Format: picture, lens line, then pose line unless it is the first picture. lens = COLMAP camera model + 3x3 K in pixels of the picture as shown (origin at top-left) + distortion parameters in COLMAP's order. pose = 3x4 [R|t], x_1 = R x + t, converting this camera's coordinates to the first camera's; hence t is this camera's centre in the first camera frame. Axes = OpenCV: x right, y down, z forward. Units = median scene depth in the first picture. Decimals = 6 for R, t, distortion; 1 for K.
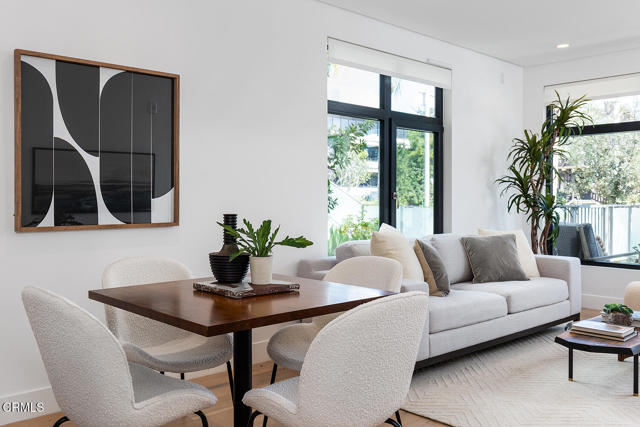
lens RADIAL K [[604.7, 0, 285.8], [0, 604.7, 202.5], [0, 0, 1]] dist [0.011657, -0.006290]
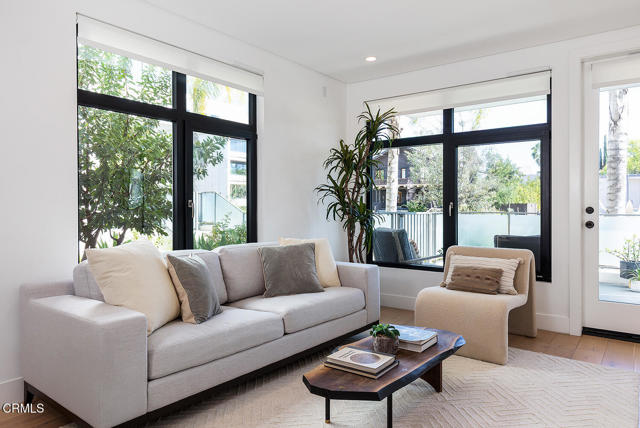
lens RADIAL K [[432.2, 0, 347.4], [0, 432.2, 213.4], [0, 0, 1]] dist [0.003577, 0.001046]
pose [[0.977511, -0.007546, 0.210750, 0.285349], [0.006462, 0.999962, 0.005832, 0.001267], [-0.210786, -0.004339, 0.977523, 0.314197]]
